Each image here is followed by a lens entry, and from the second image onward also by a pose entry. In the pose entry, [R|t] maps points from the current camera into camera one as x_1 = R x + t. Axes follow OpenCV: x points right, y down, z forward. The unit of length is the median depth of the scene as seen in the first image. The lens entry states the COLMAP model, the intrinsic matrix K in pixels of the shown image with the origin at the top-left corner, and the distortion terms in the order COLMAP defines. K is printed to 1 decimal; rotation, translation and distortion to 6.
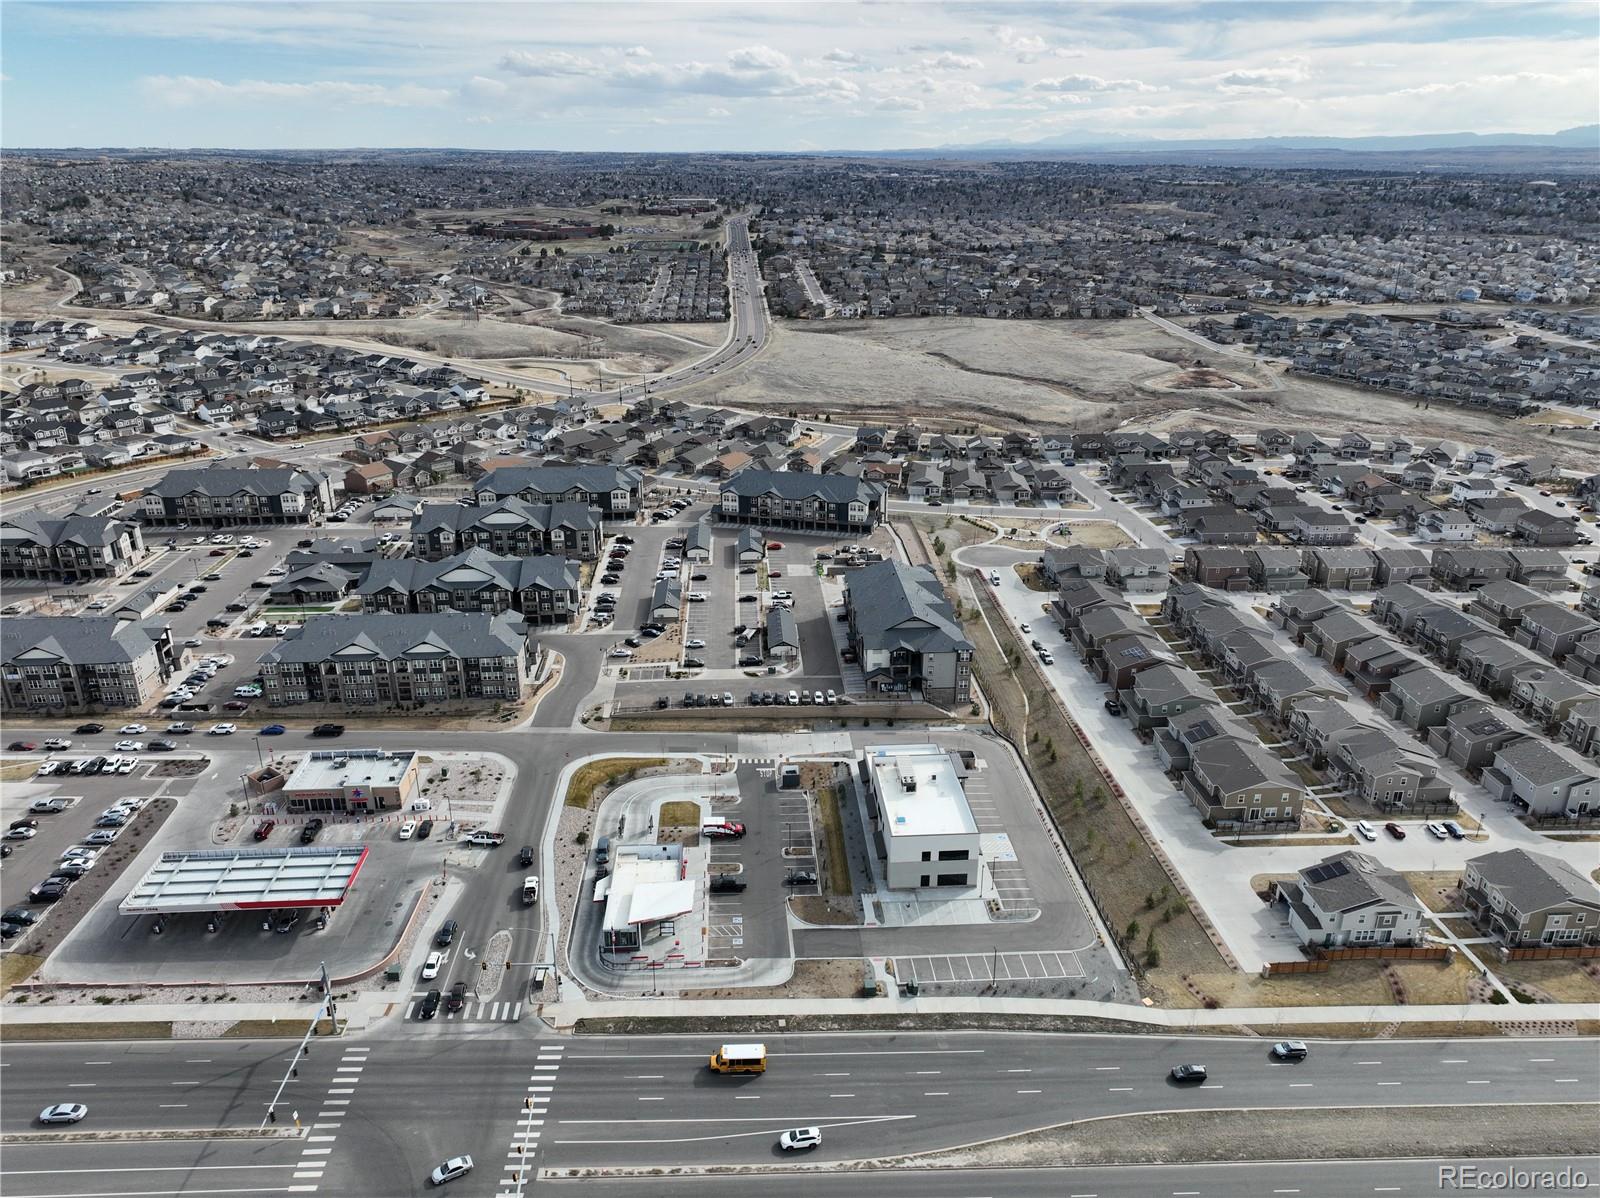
lens RADIAL K [[1121.6, 0, 803.5], [0, 1121.6, 599.4], [0, 0, 1]] dist [-0.003921, 0.022294]
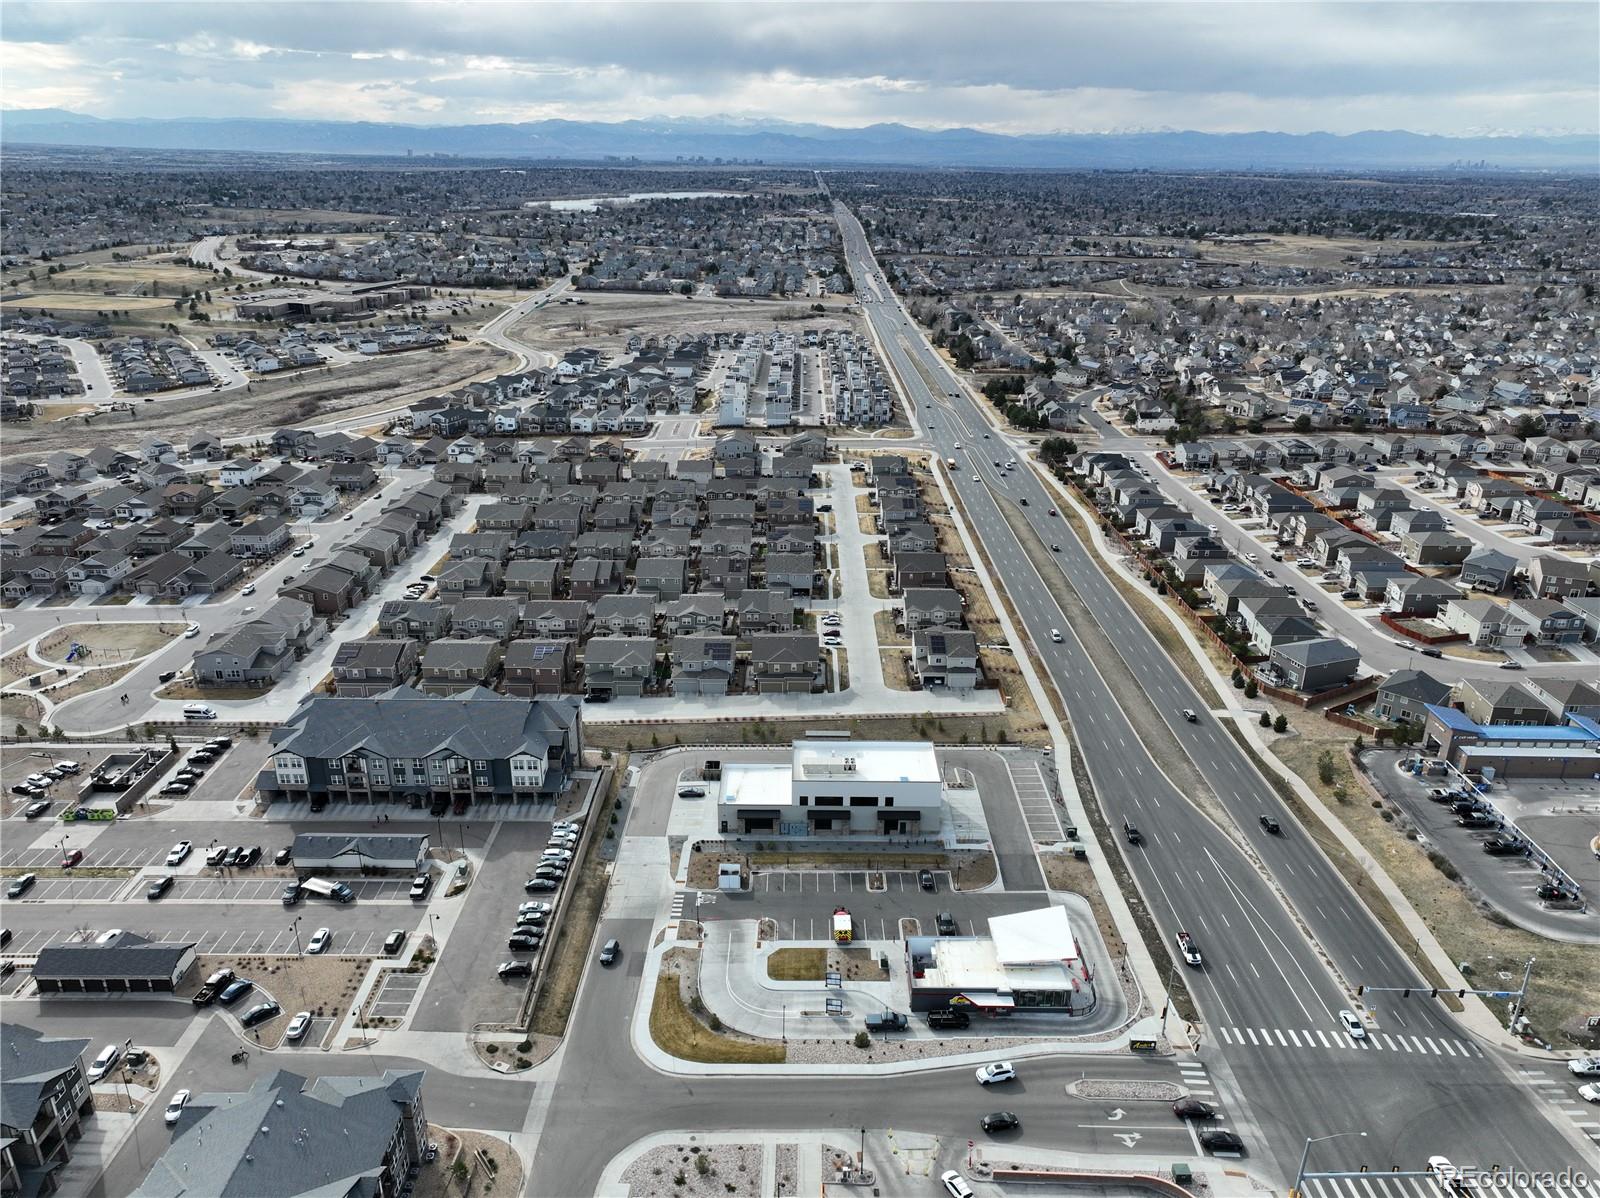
lens RADIAL K [[1121.6, 0, 803.5], [0, 1121.6, 599.4], [0, 0, 1]] dist [-0.003921, 0.022294]
pose [[0.065422, -0.369832, 0.926792, -0.634048], [0.358741, 0.875401, 0.324001, -0.248963], [-0.931142, 0.311282, 0.189944, 0.633347]]
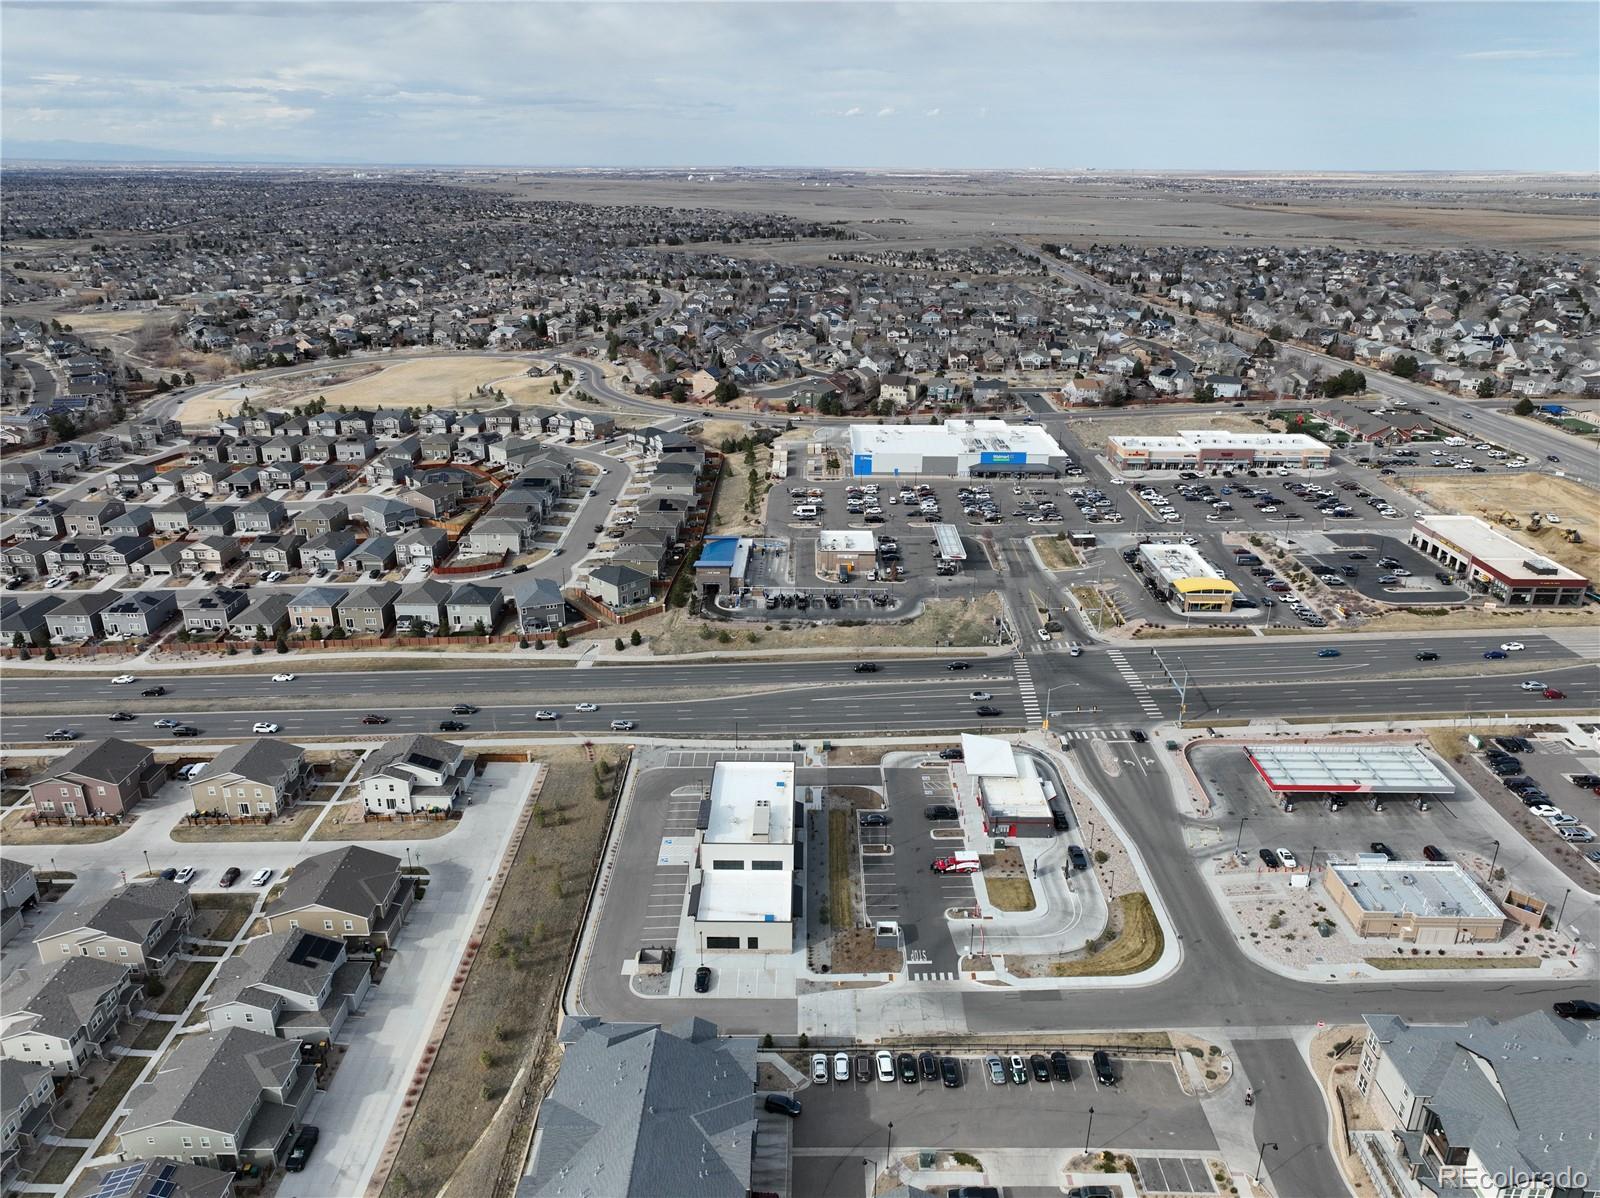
lens RADIAL K [[1121.6, 0, 803.5], [0, 1121.6, 599.4], [0, 0, 1]] dist [-0.003921, 0.022294]
pose [[-0.997528, -0.031417, 0.062858, 0.003987], [0.020095, 0.729615, 0.683563, -0.490761], [-0.067338, 0.683136, -0.727180, 1.246847]]
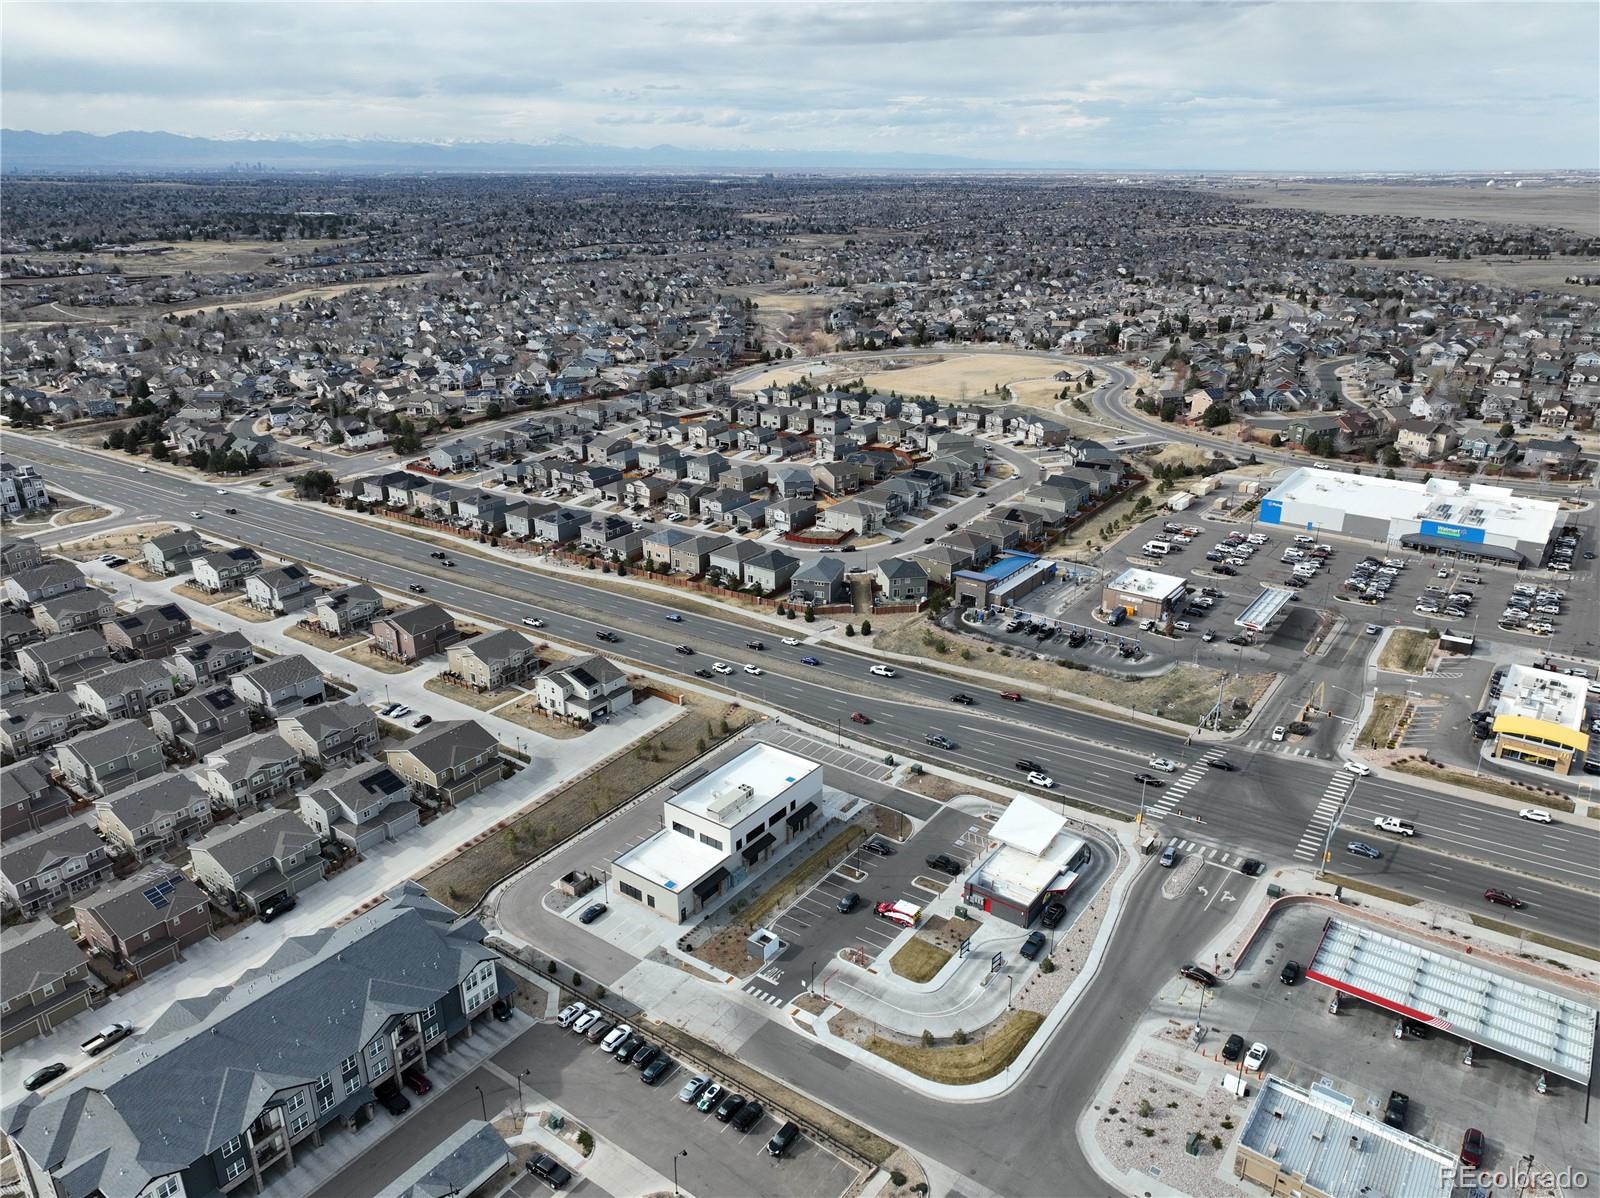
lens RADIAL K [[1121.6, 0, 803.5], [0, 1121.6, 599.4], [0, 0, 1]] dist [-0.003921, 0.022294]
pose [[-0.768034, -0.233886, 0.596172, -0.392571], [0.235953, 0.762088, 0.602949, -0.434978], [-0.595357, 0.603754, -0.530124, 1.102992]]
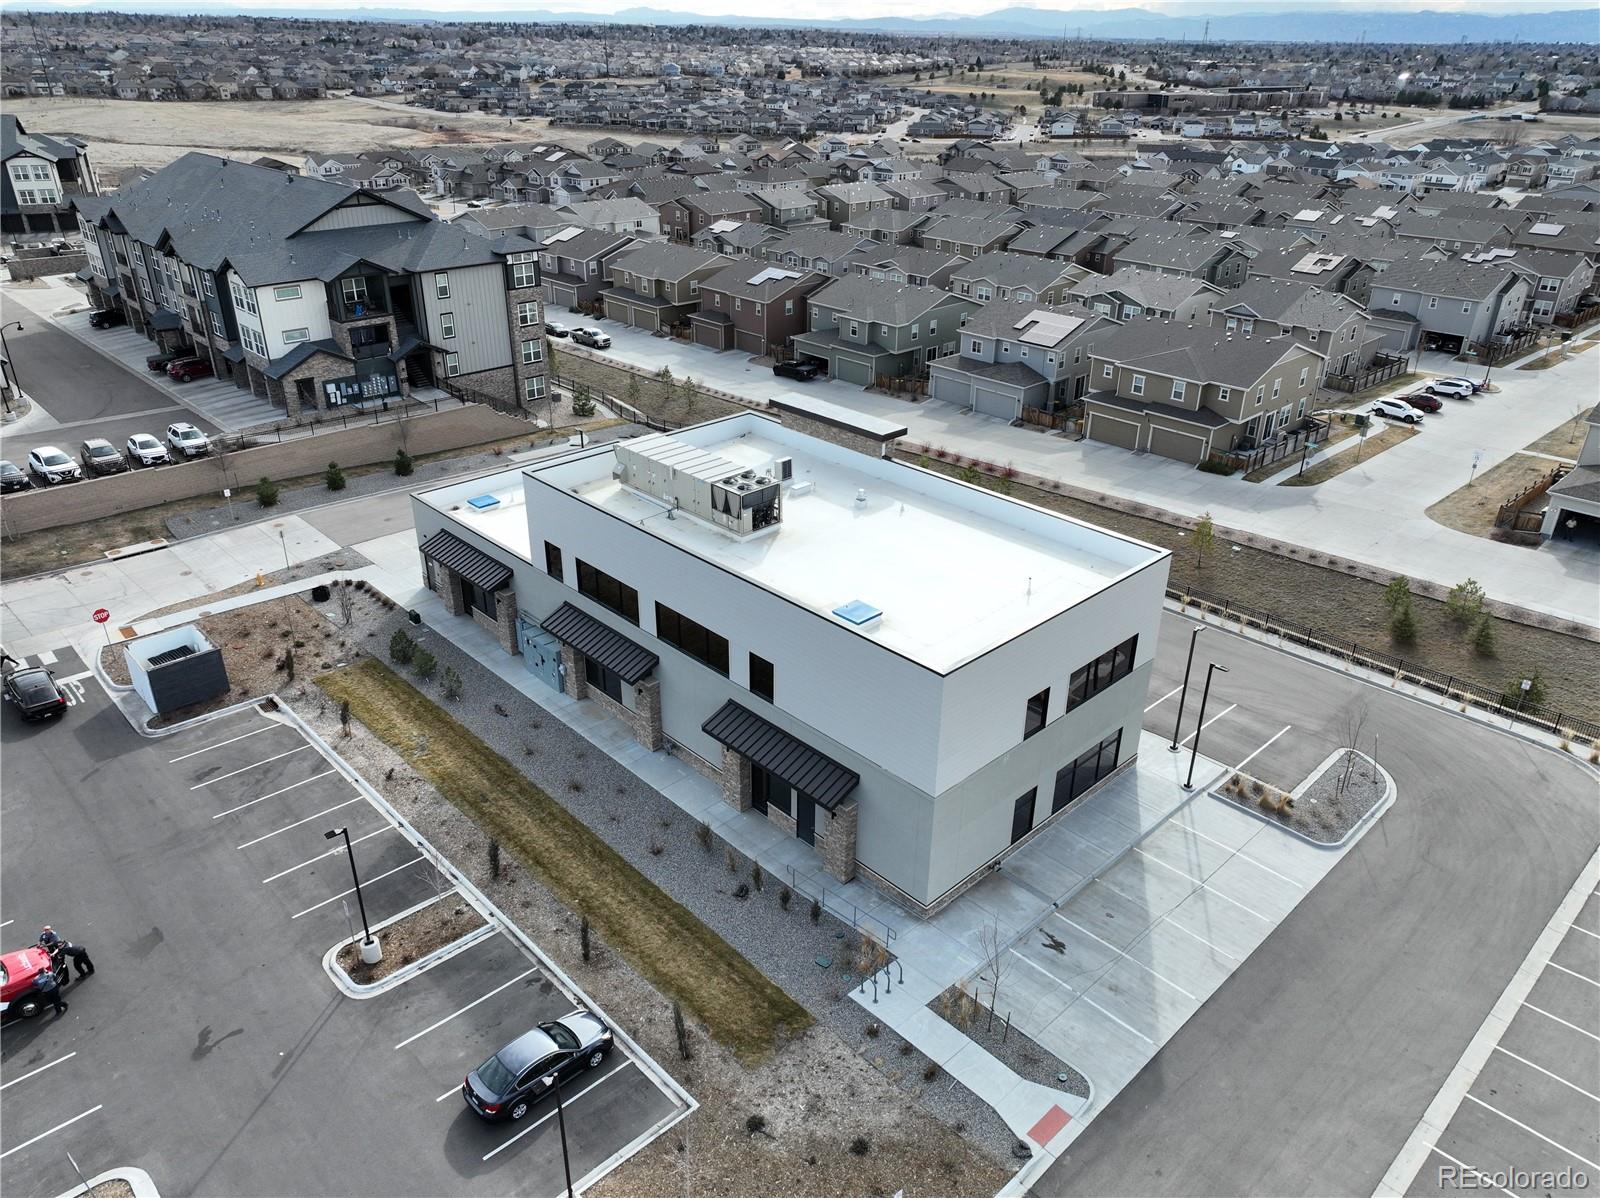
lens RADIAL K [[1121.6, 0, 803.5], [0, 1121.6, 599.4], [0, 0, 1]] dist [-0.003921, 0.022294]
pose [[0.763466, -0.282371, 0.580850, -0.041061], [0.227126, 0.959298, 0.167814, 0.115978], [-0.604593, 0.003806, 0.796525, 0.625007]]
